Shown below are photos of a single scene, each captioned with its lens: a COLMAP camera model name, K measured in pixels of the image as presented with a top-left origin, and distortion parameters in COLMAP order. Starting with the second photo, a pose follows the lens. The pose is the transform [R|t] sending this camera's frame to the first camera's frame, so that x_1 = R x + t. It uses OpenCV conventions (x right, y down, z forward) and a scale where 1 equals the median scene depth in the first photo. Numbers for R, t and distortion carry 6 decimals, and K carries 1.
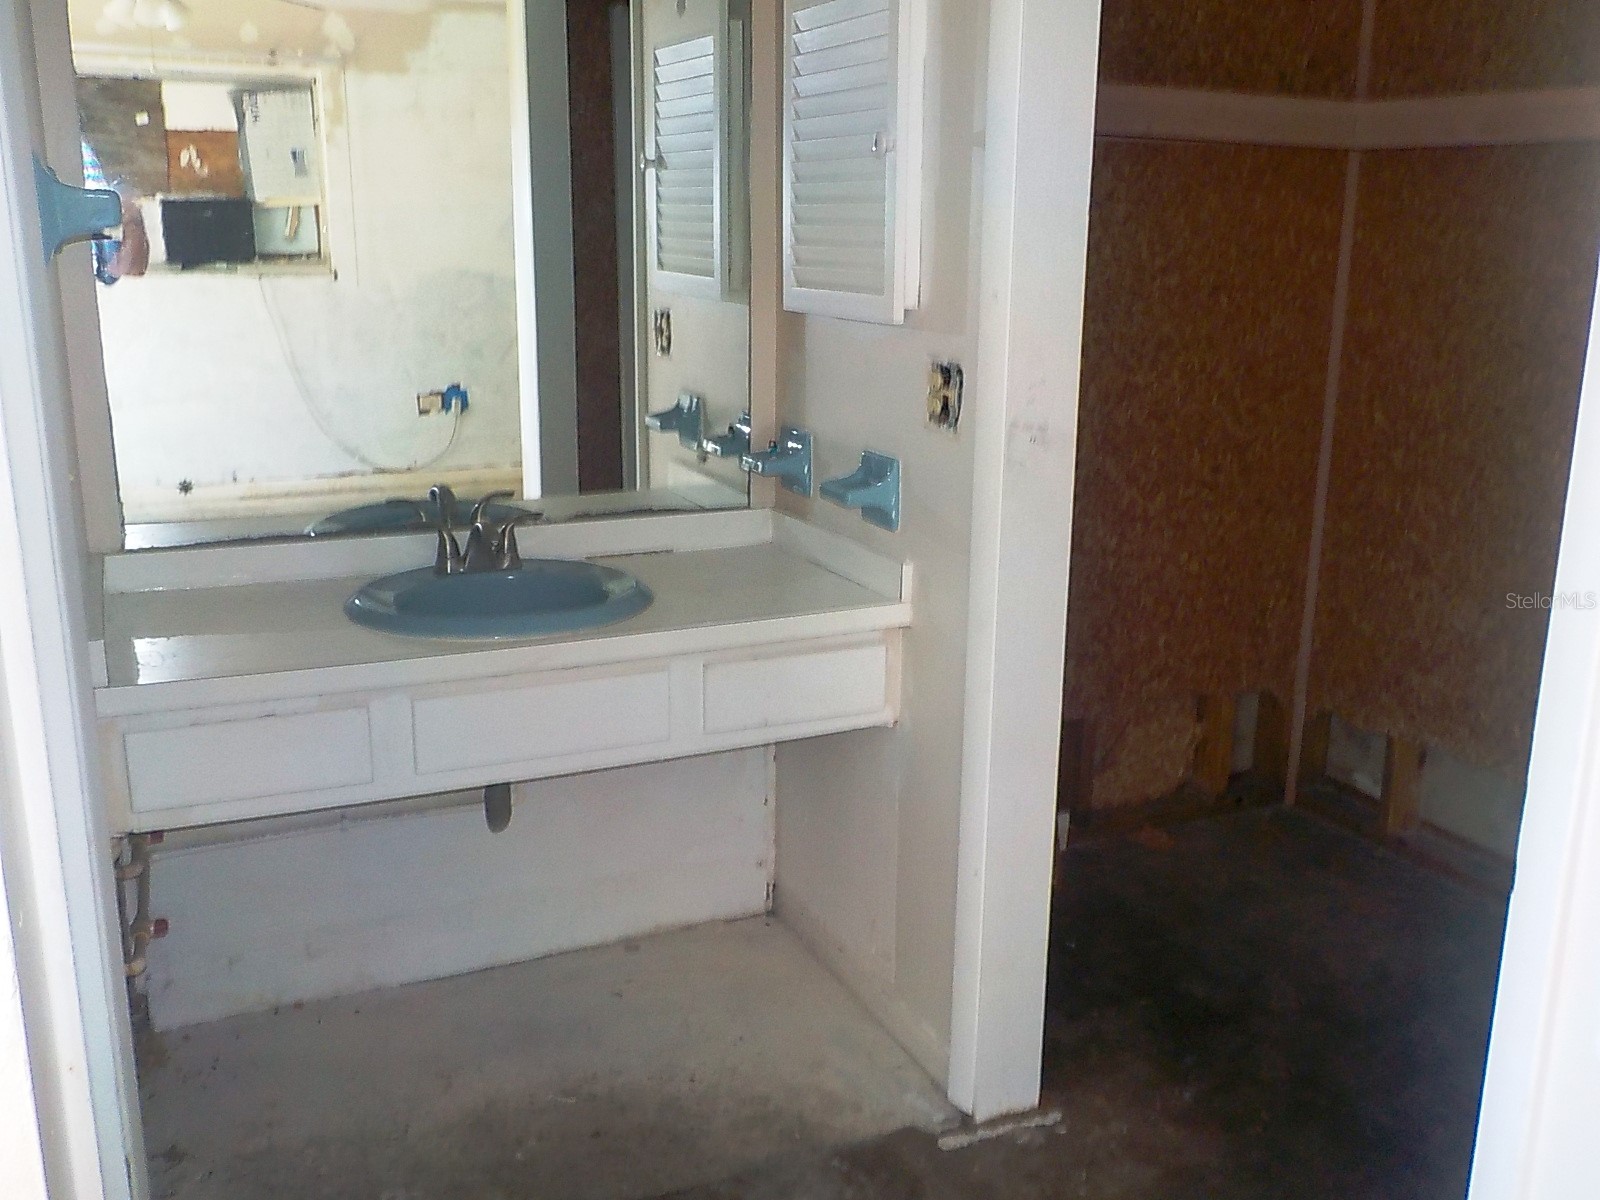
lens RADIAL K [[1480.1, 0, 804.0], [0, 1480.1, 601.0], [0, 0, 1]] dist [0.012408, 0.000000]
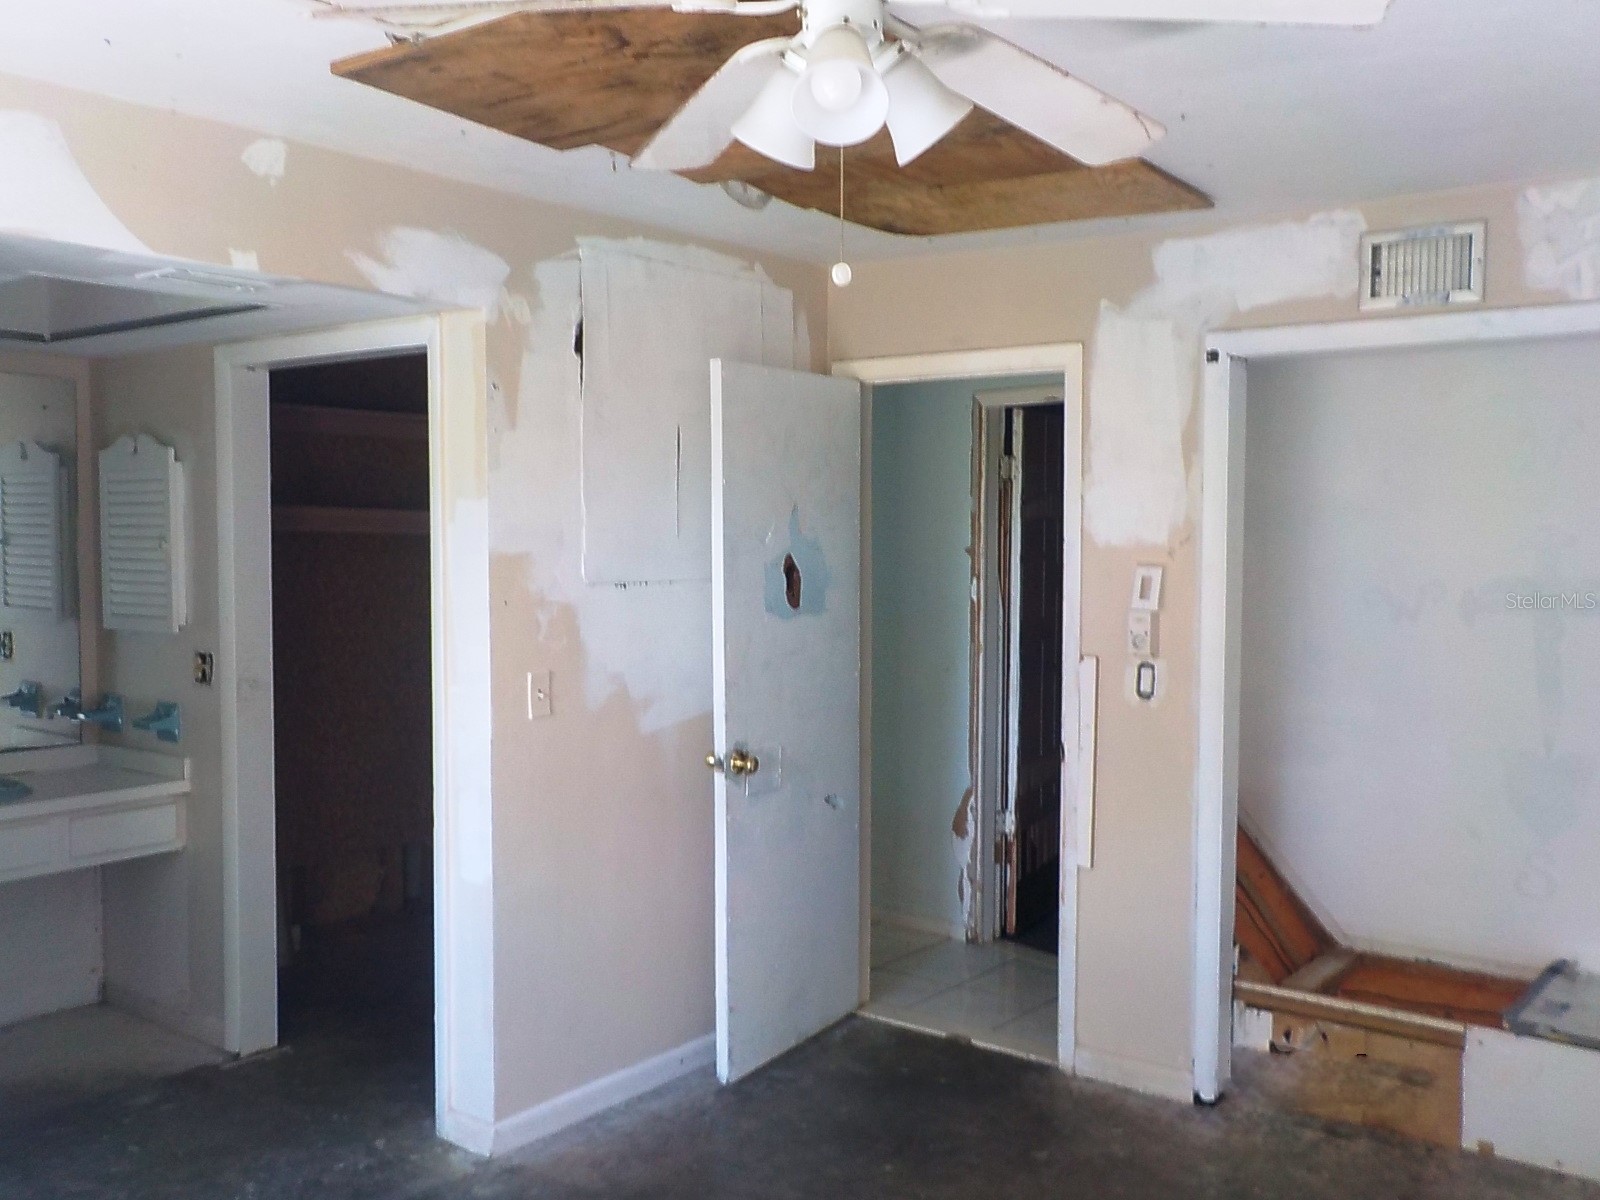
lens RADIAL K [[1480.1, 0, 802.7], [0, 1480.1, 595.6], [0, 0, 1]] dist [0.012408, 0.000000]
pose [[0.885979, -0.030646, 0.462711, -0.100006], [0.123281, 0.977473, -0.171314, 0.187937], [-0.447038, 0.208824, 0.869799, -1.012355]]
